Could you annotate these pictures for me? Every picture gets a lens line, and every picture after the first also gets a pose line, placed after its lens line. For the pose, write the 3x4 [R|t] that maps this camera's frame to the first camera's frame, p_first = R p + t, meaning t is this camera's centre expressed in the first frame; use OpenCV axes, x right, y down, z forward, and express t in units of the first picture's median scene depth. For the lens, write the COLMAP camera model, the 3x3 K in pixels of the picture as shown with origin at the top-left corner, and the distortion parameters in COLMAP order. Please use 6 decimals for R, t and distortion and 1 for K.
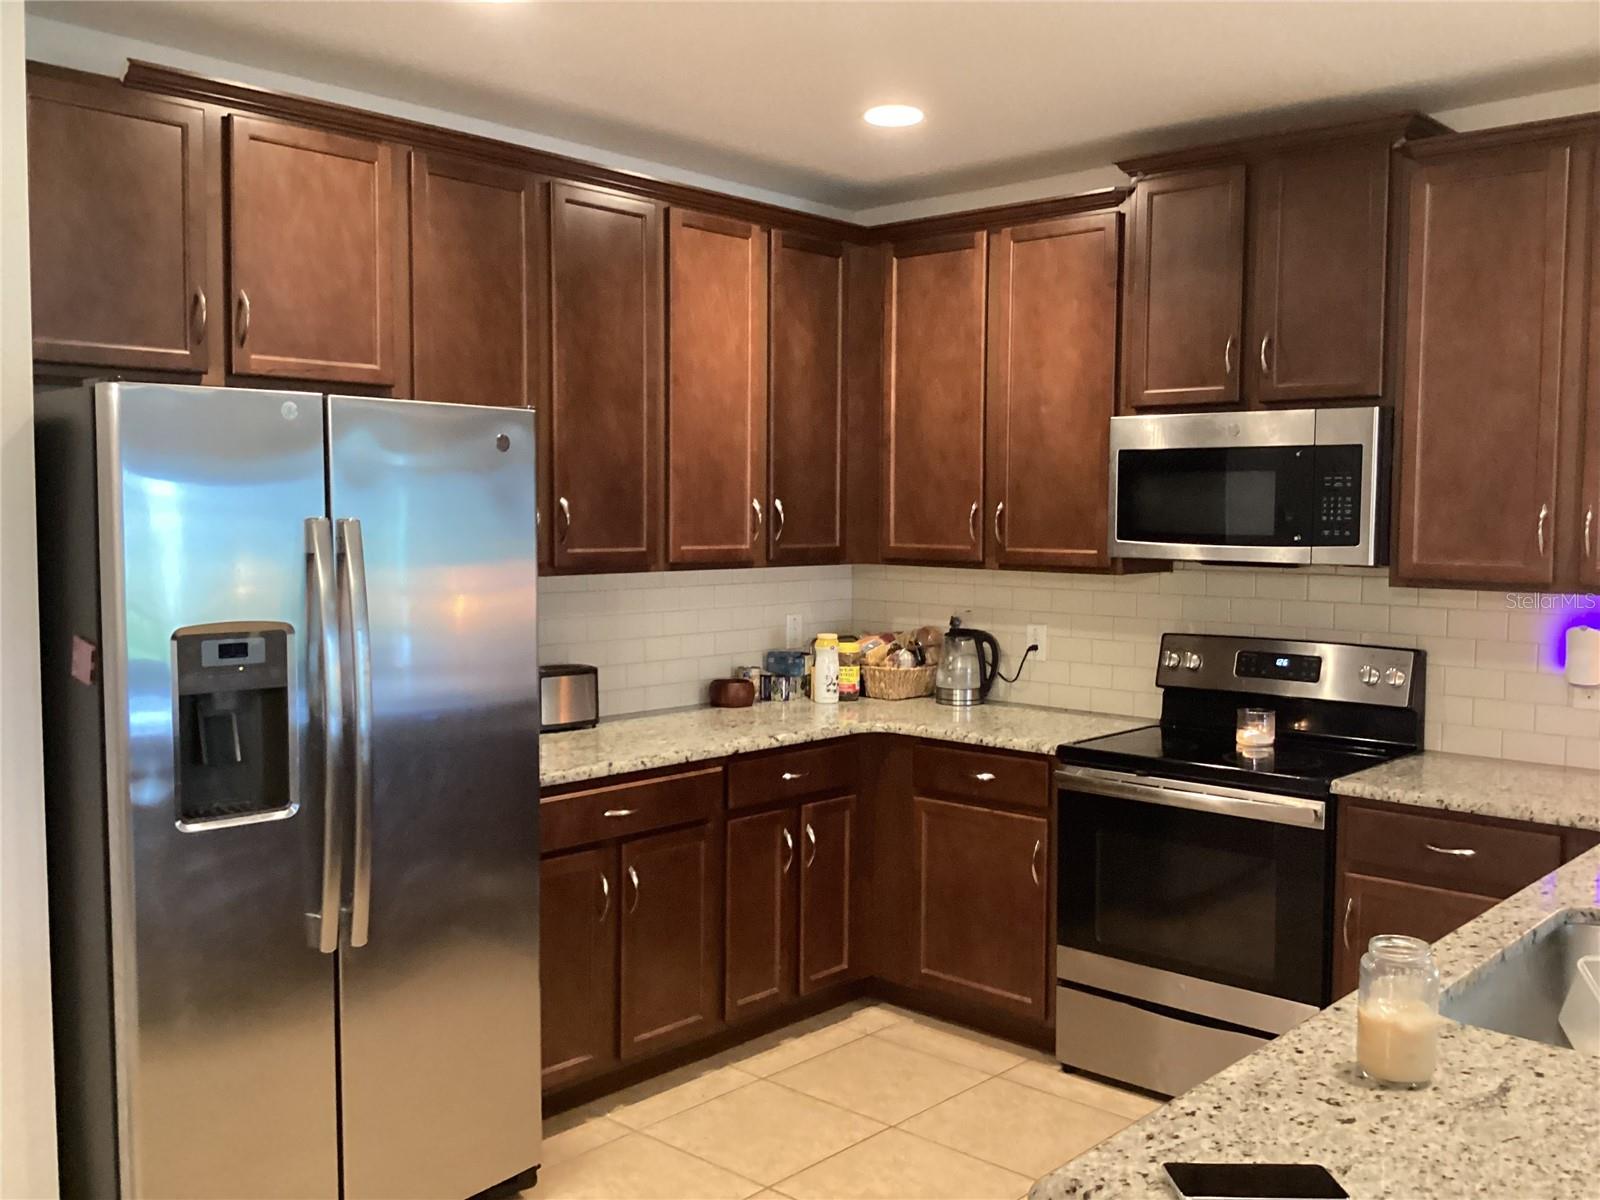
lens RADIAL K [[1493.1, 0, 811.5], [0, 1493.1, 607.0], [0, 0, 1]] dist [0.033465, 0.000000]
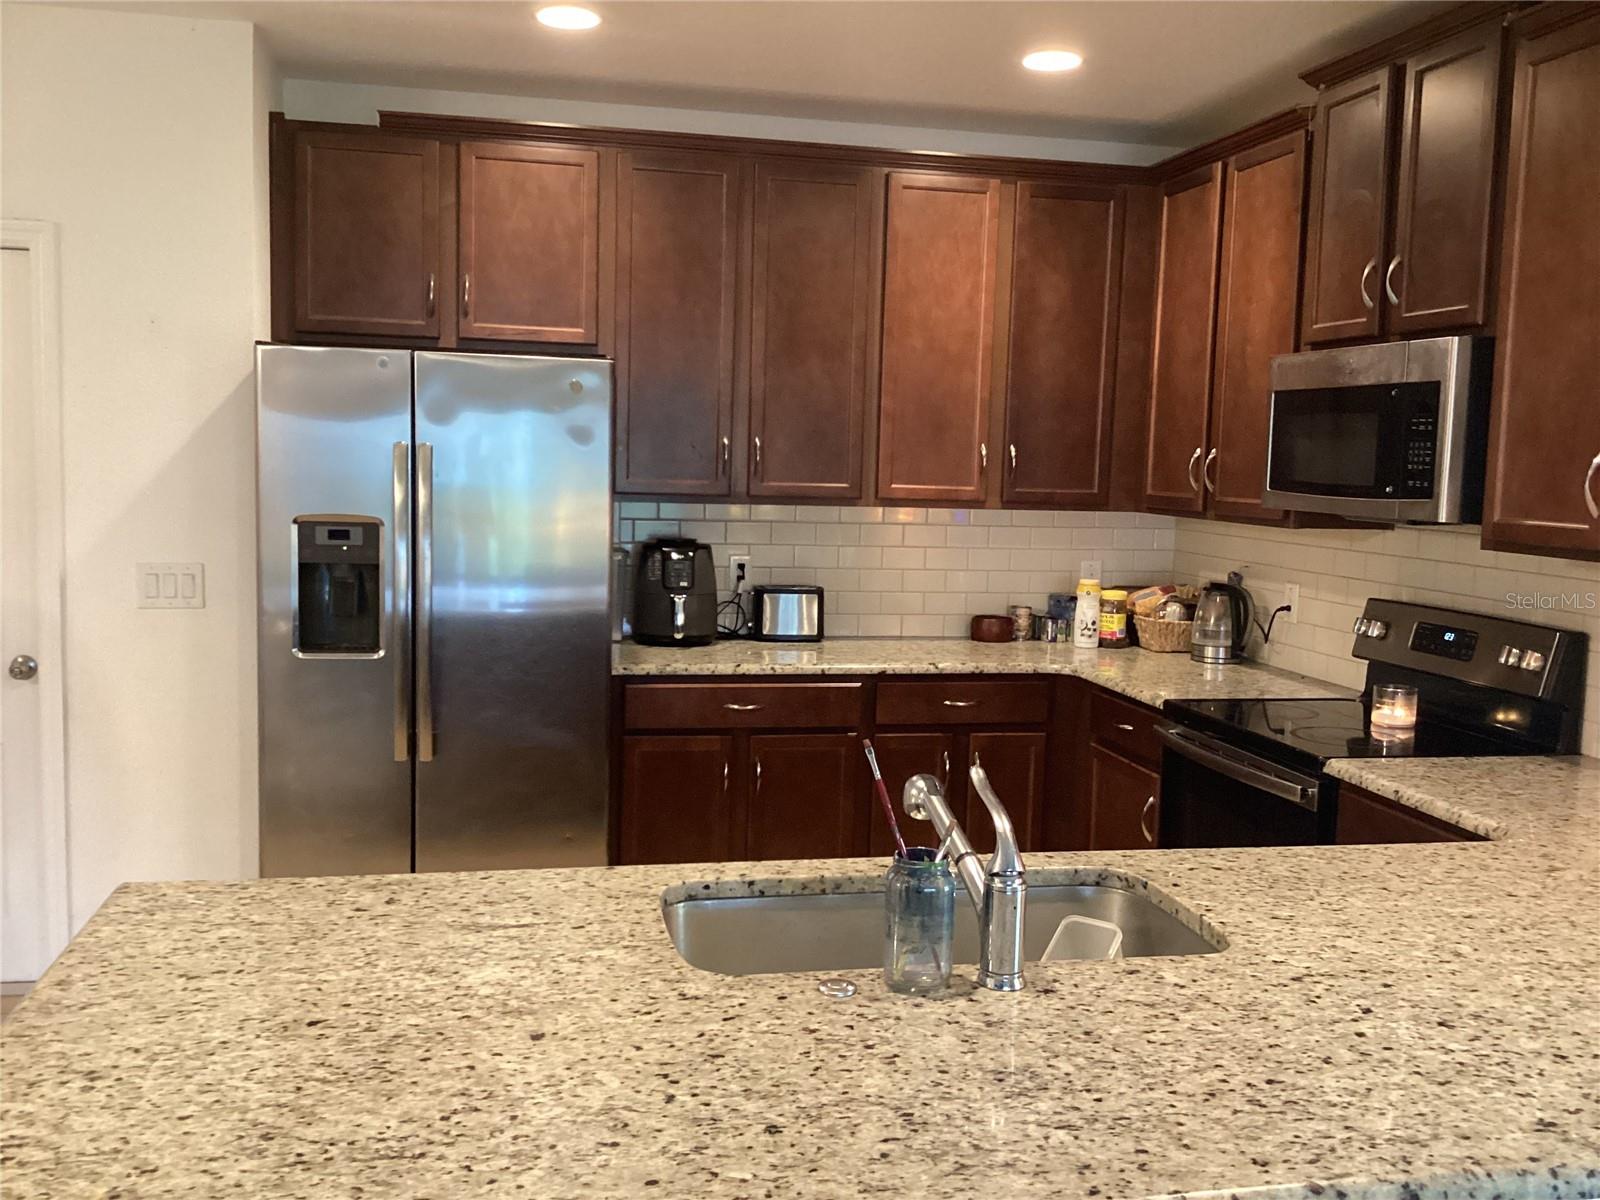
lens RADIAL K [[1493.1, 0, 798.7], [0, 1493.1, 606.9], [0, 0, 1]] dist [0.033465, 0.000000]
pose [[0.800762, 0.076500, -0.594078, 0.525024], [-0.062289, 0.997069, 0.044435, 0.004587], [0.595736, 0.001423, 0.803179, 0.082406]]
